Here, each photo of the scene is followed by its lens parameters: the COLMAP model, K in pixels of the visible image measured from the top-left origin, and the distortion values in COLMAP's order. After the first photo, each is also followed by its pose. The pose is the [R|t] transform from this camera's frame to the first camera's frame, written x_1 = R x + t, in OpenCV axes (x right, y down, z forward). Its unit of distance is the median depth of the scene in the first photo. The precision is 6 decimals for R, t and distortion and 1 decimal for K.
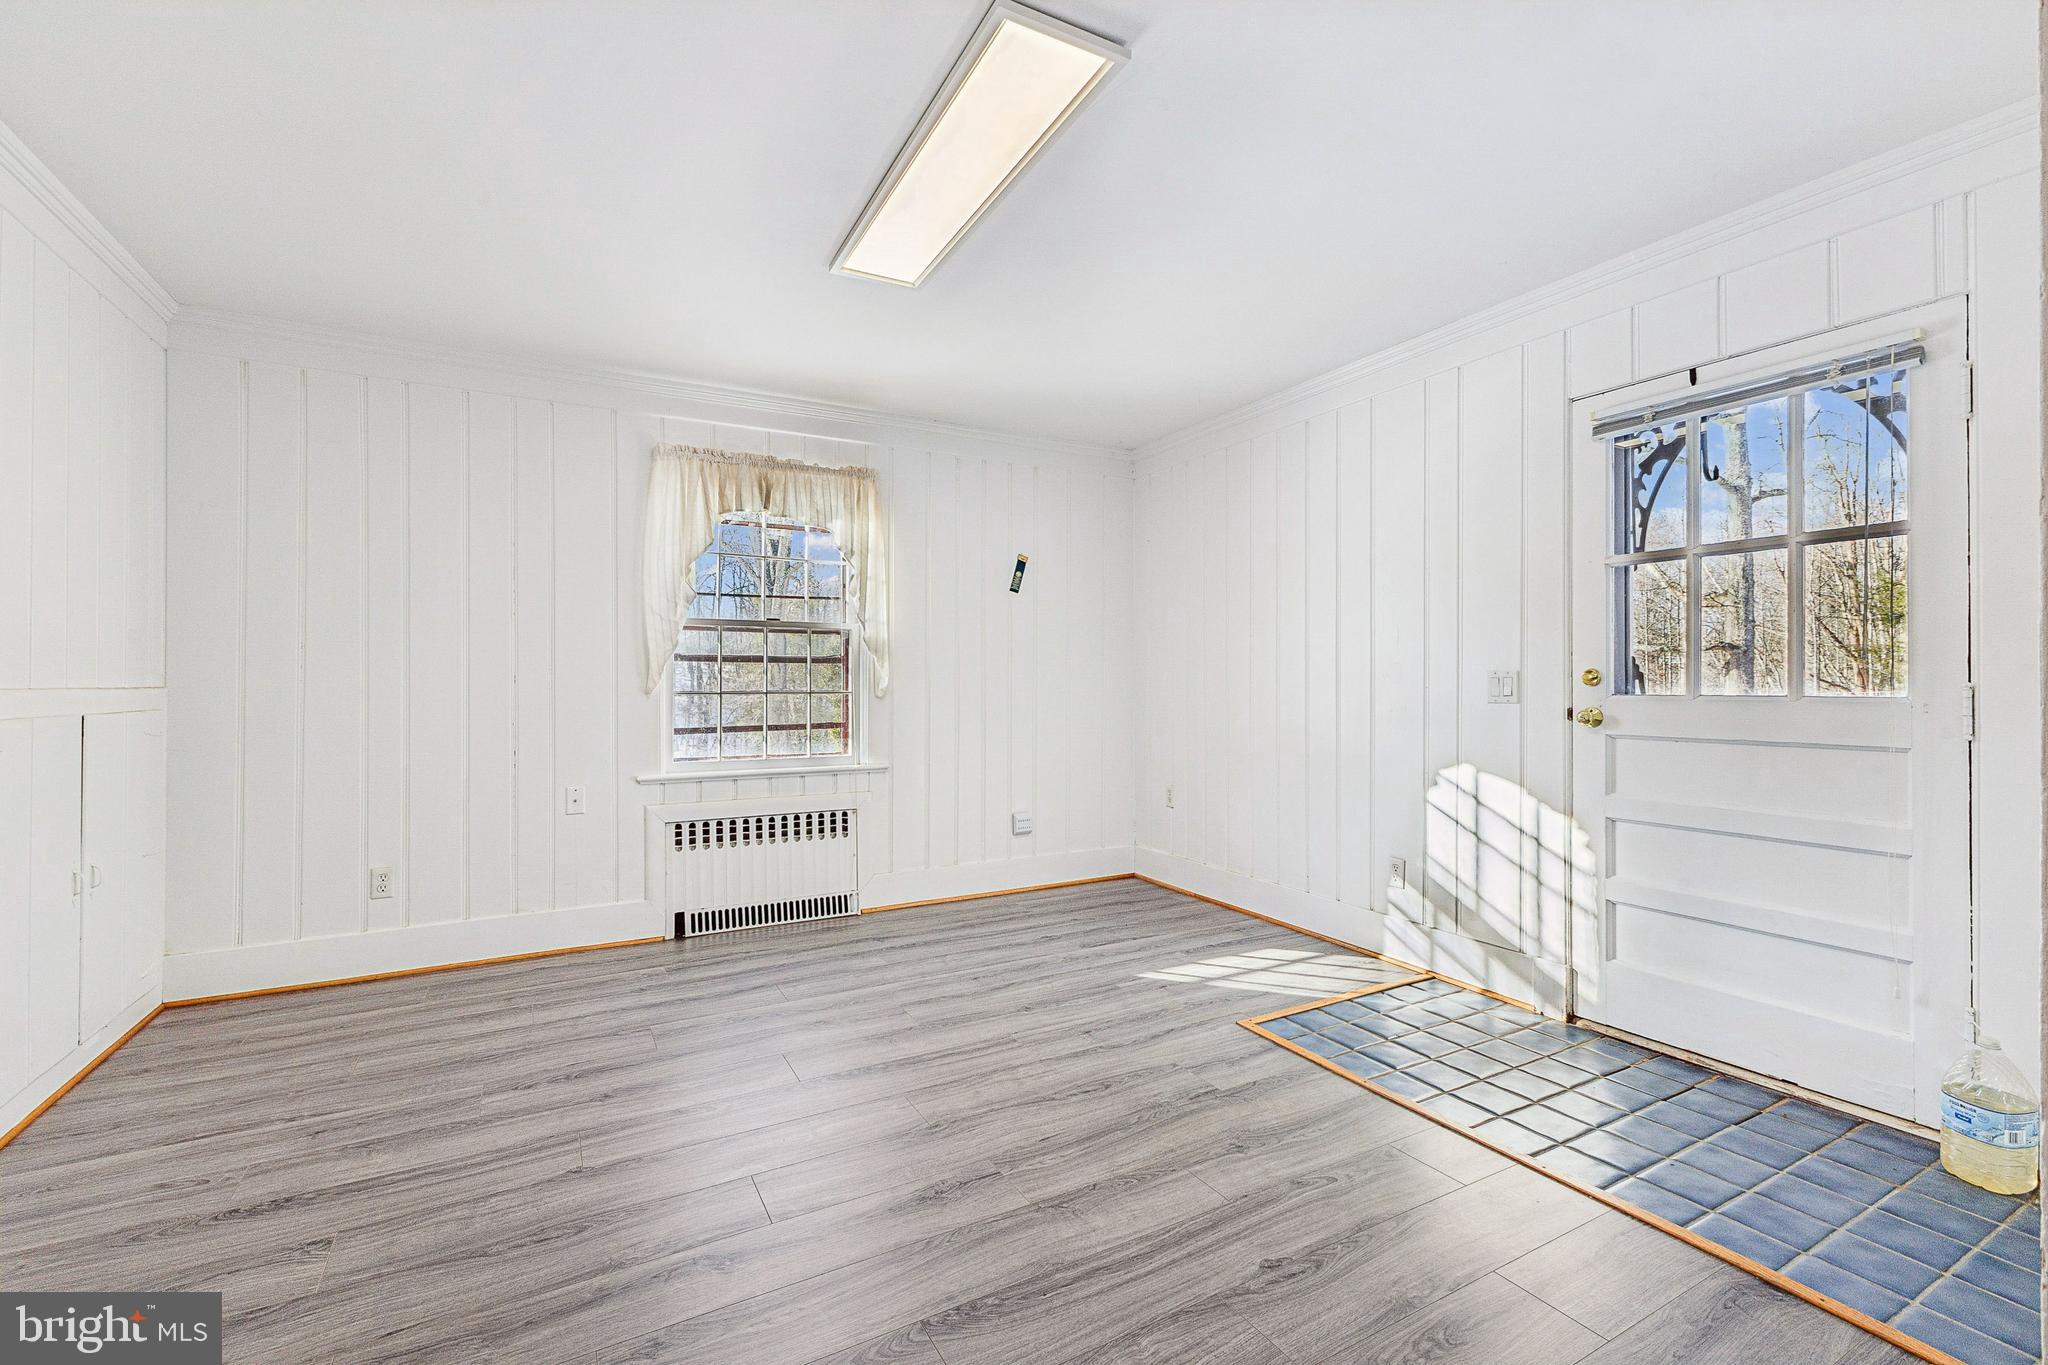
lens RADIAL K [[854.5, 0, 1014.6], [0, 854.5, 686.5], [0, 0, 1]] dist [0.000982, 0.000009]
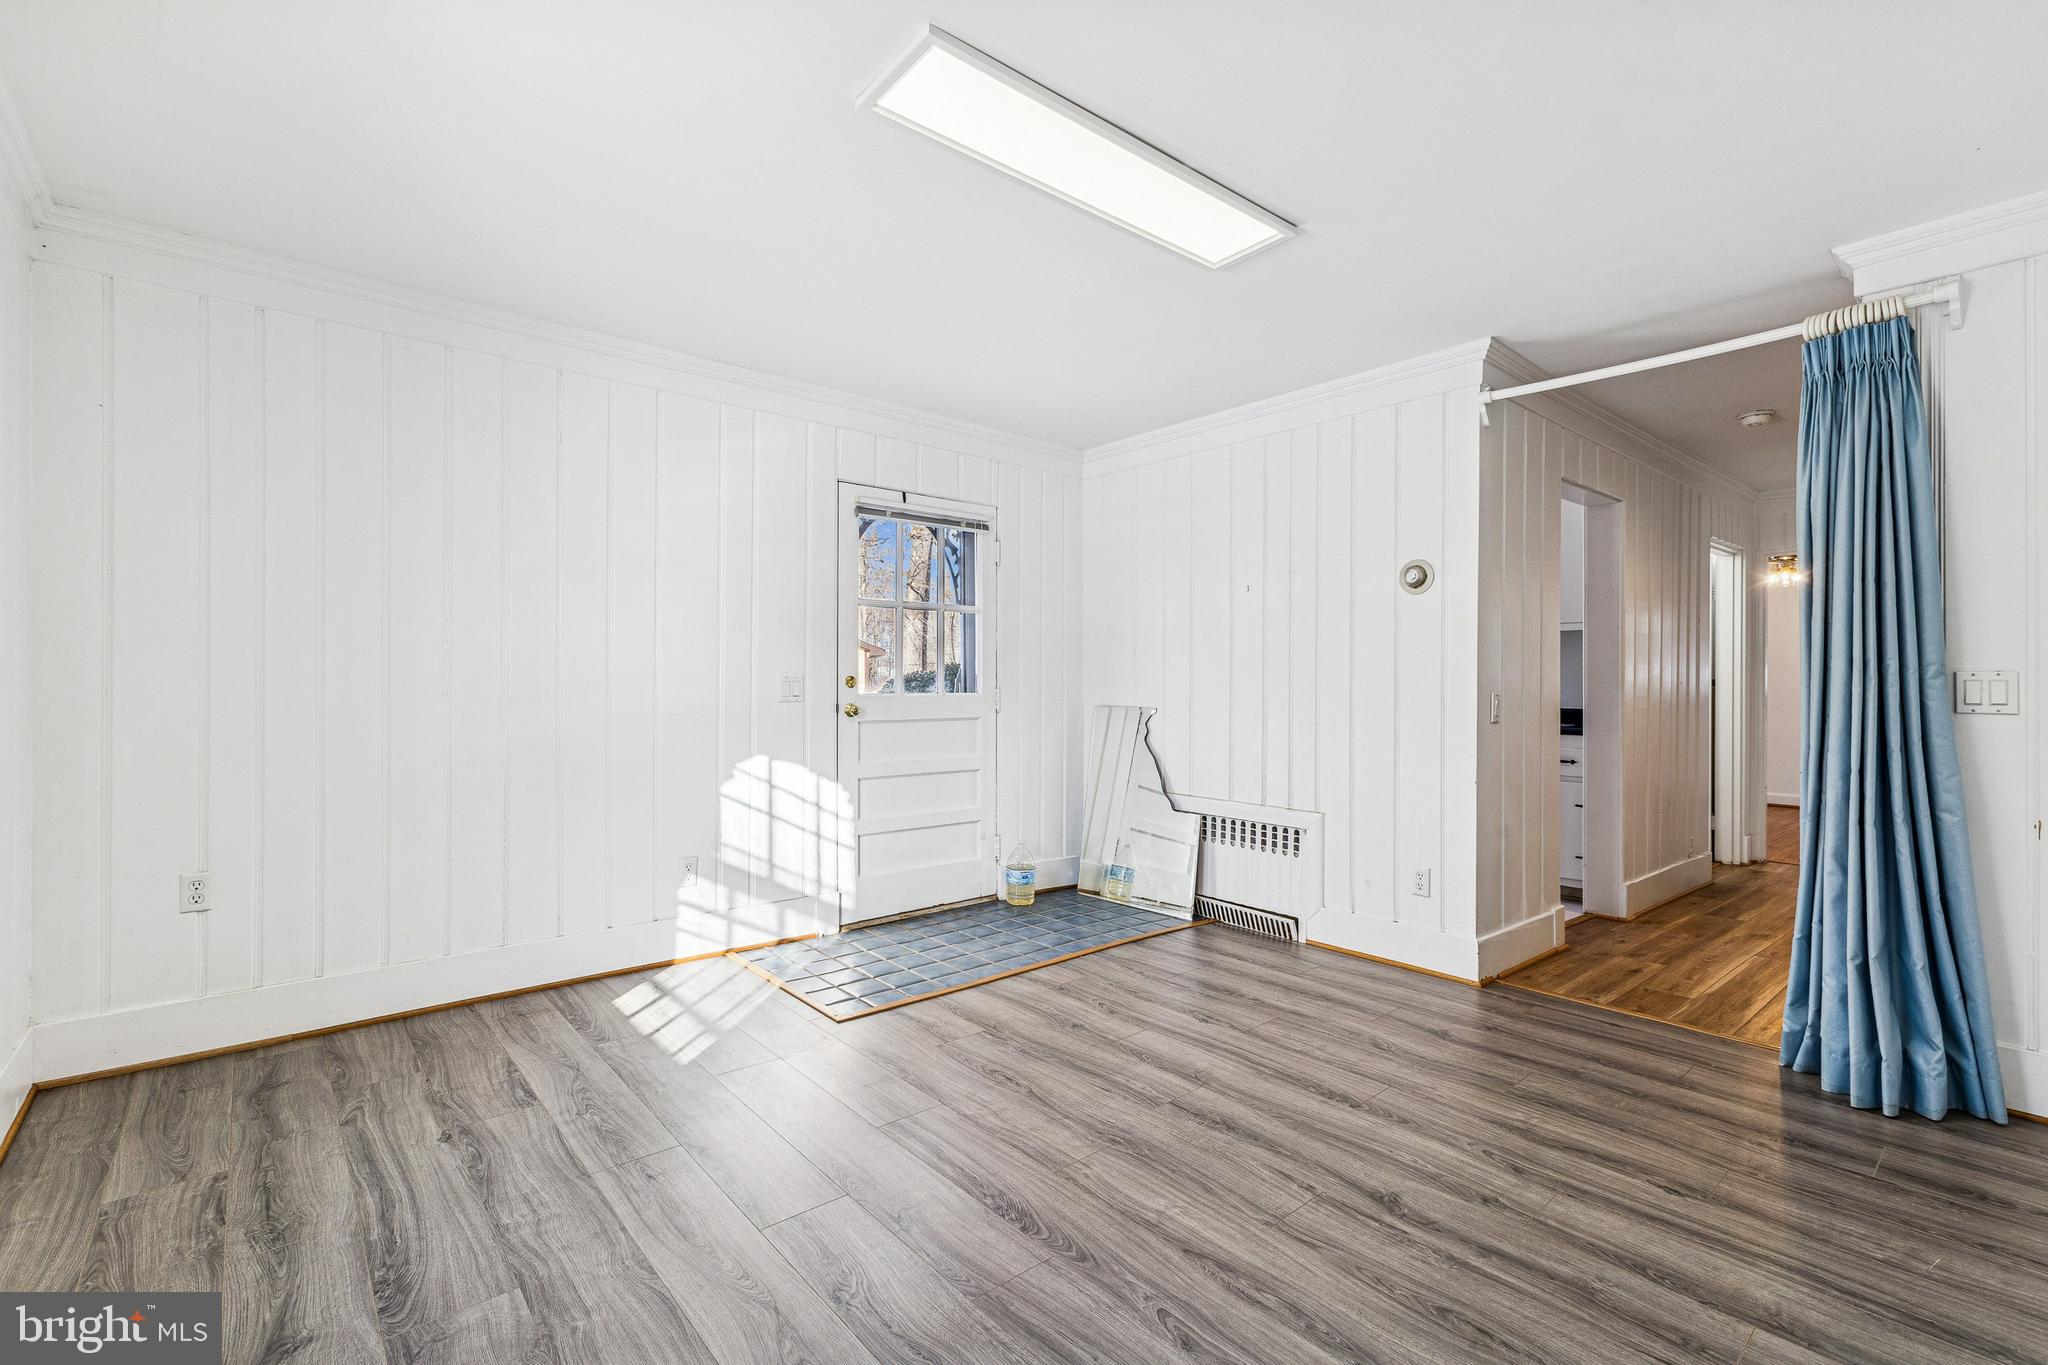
lens RADIAL K [[888.4, 0, 1023.9], [0, 888.4, 679.0], [0, 0, 1]] dist [0.013452, -0.000264]
pose [[-0.186301, 0.001518, 0.982492, -0.768039], [0.000339, 0.999999, -0.001481, -0.011301], [-0.982493, 0.000058, -0.186301, 0.916827]]
